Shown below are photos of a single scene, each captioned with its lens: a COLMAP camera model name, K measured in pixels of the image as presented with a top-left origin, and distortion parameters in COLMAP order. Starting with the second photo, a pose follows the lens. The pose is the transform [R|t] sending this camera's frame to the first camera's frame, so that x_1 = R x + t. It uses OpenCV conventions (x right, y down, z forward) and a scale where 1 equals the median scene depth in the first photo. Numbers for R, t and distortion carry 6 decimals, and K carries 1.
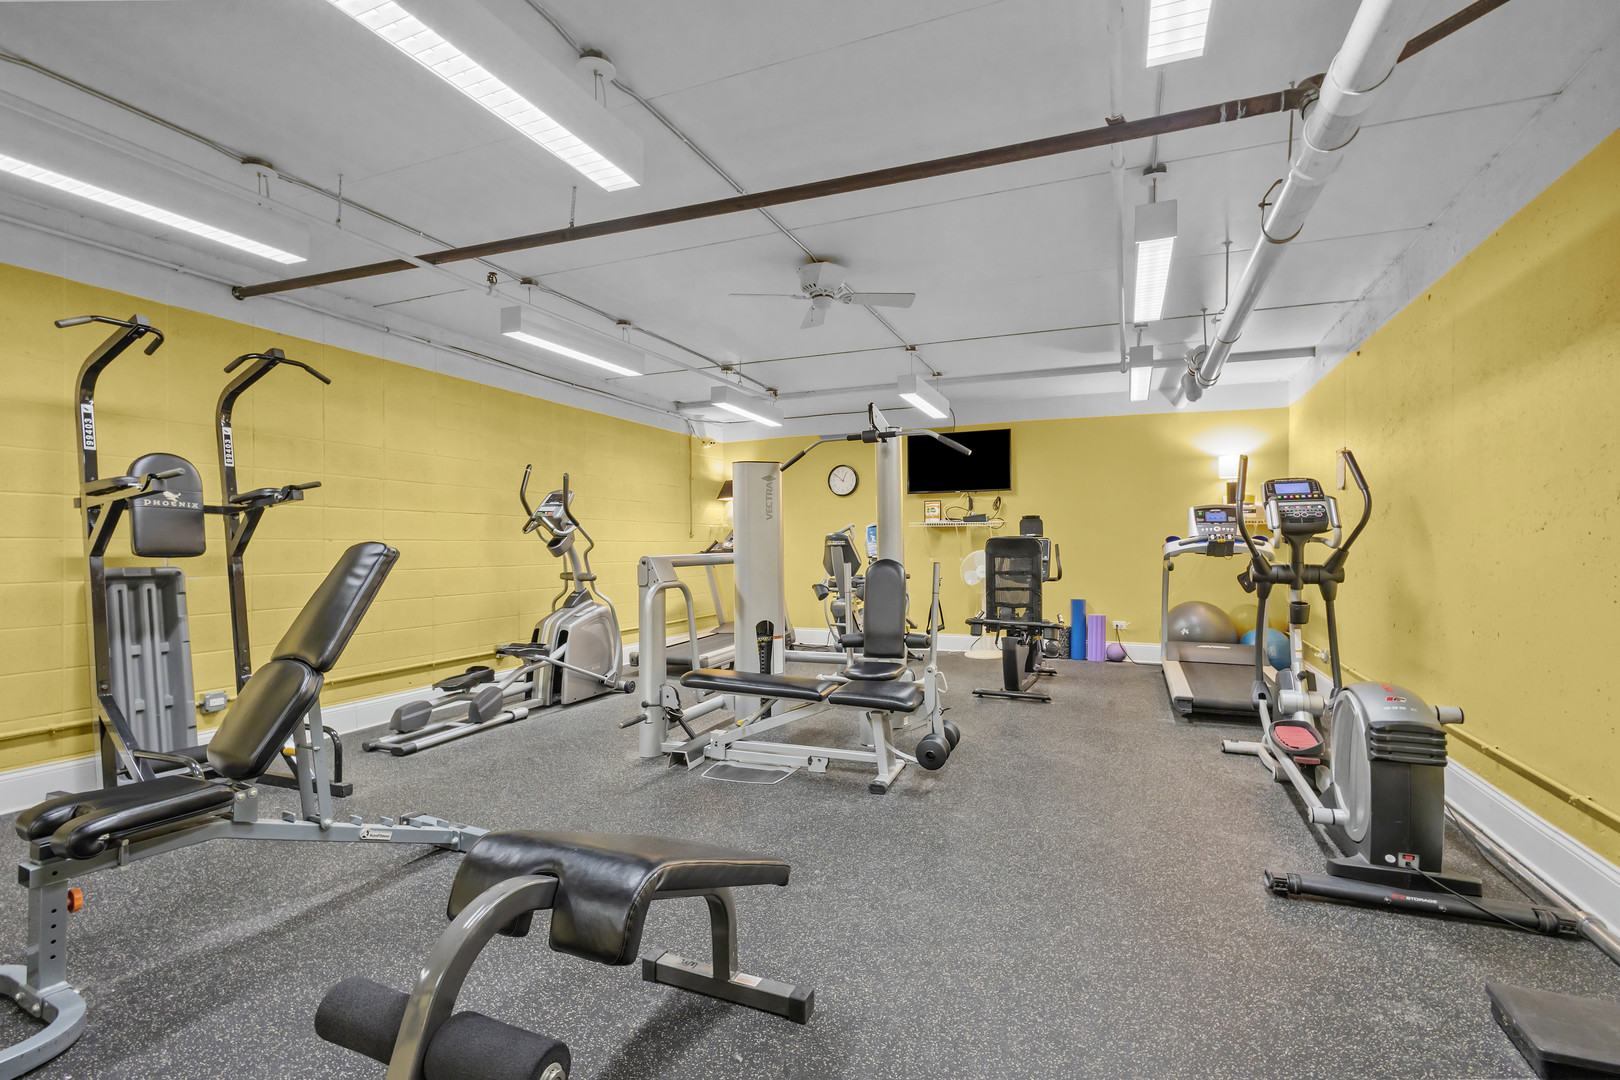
lens RADIAL K [[752.9, 0, 814.4], [0, 752.9, 542.7], [0, 0, 1]] dist [0.016513, 0.000113]
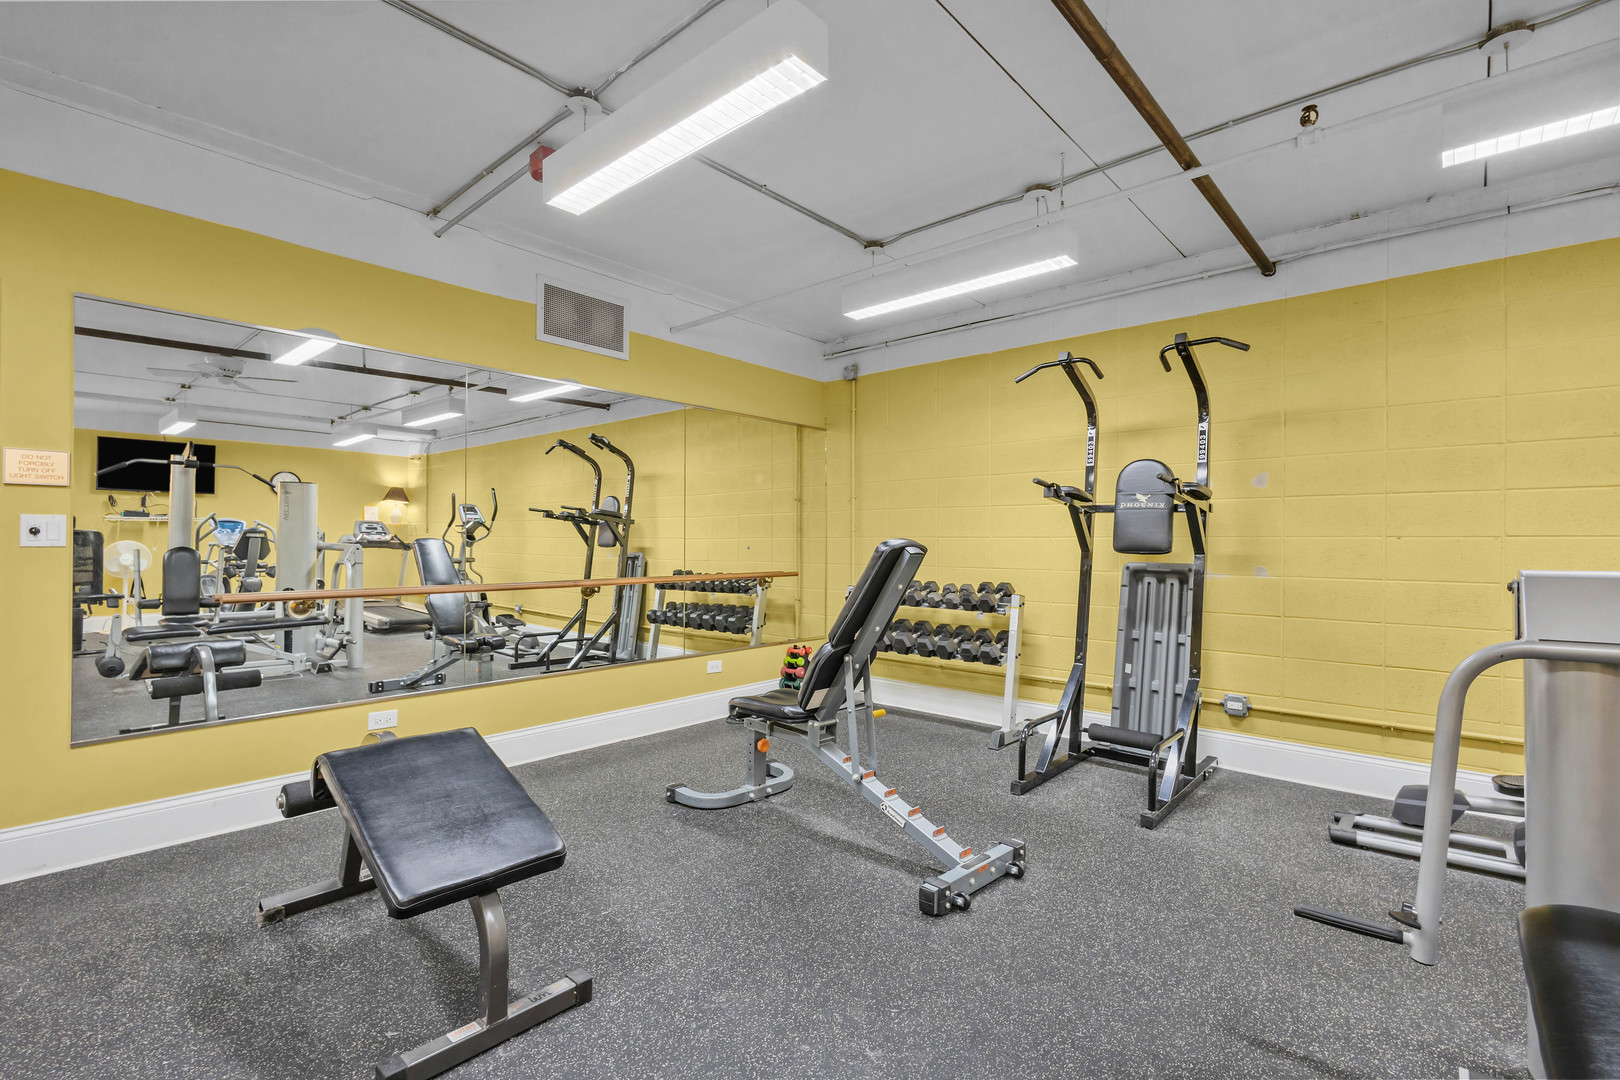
lens RADIAL K [[752.9, 0, 818.2], [0, 752.9, 536.7], [0, 0, 1]] dist [0.016513, 0.000113]
pose [[-0.320305, -0.014703, -0.947200, 0.323361], [-0.006875, 0.999889, -0.013195, 0.012102], [0.947289, 0.002286, -0.320371, 0.887915]]
